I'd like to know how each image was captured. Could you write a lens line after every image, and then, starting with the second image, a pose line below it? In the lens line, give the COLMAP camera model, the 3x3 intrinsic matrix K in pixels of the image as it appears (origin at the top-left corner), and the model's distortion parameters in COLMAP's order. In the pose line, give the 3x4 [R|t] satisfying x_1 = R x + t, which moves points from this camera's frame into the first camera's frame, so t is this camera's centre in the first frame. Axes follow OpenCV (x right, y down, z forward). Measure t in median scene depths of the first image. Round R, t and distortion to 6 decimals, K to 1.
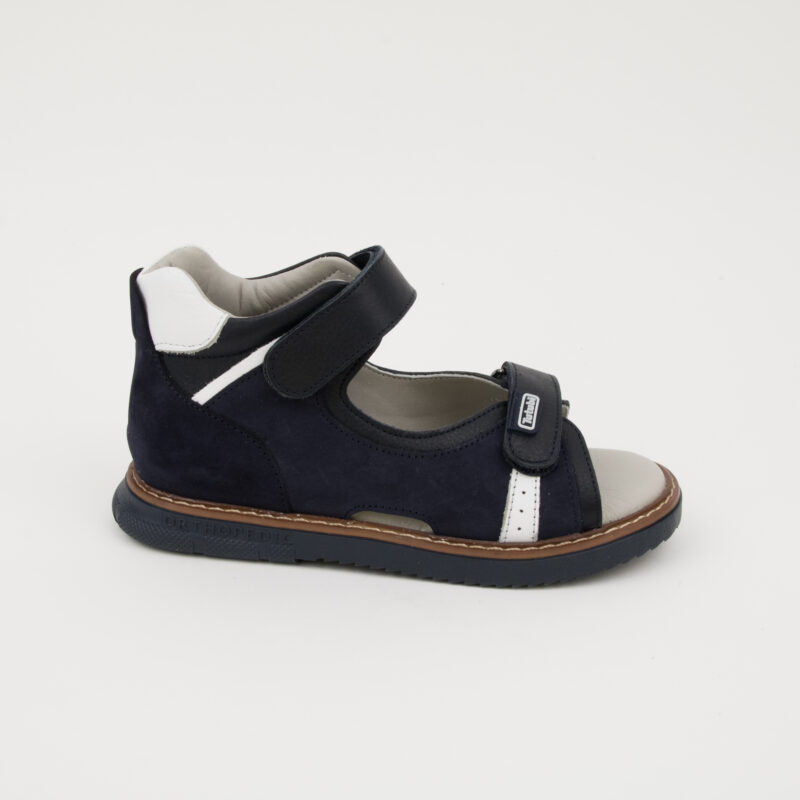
lens RADIAL K [[1245.7, 0, 379.3], [0, 1245.7, 400.4], [0, 0, 1]] dist [-0.057435, -0.041407]
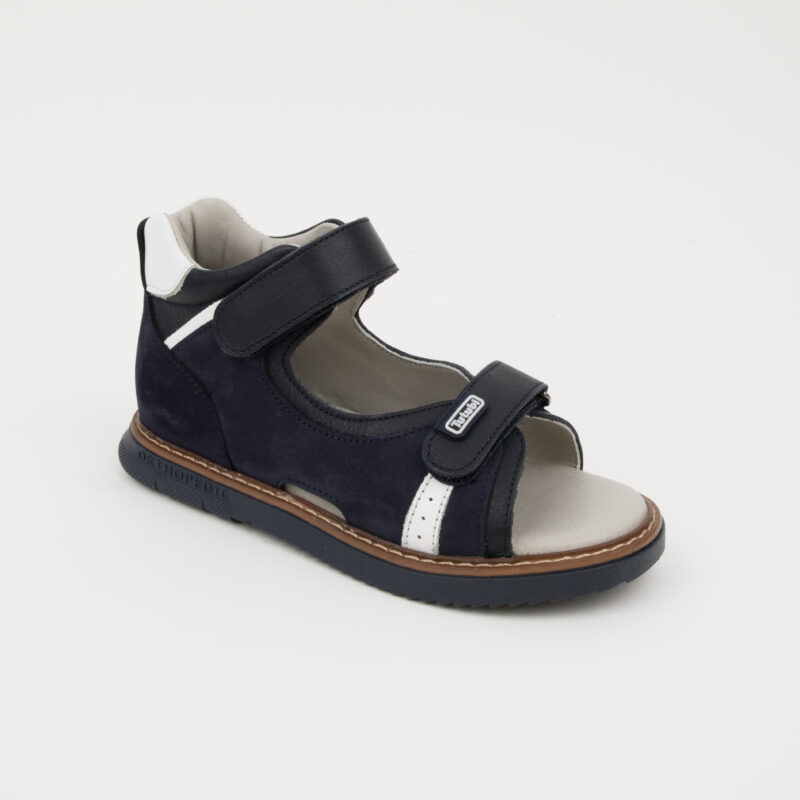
lens RADIAL K [[1245.7, 0, 379.3], [0, 1245.7, 400.4], [0, 0, 1]] dist [-0.057435, -0.041407]
pose [[0.871608, 0.177367, -0.456990, 0.485680], [-0.171872, 0.983640, 0.053963, -0.040117], [0.459086, 0.031509, 0.887833, 0.166540]]
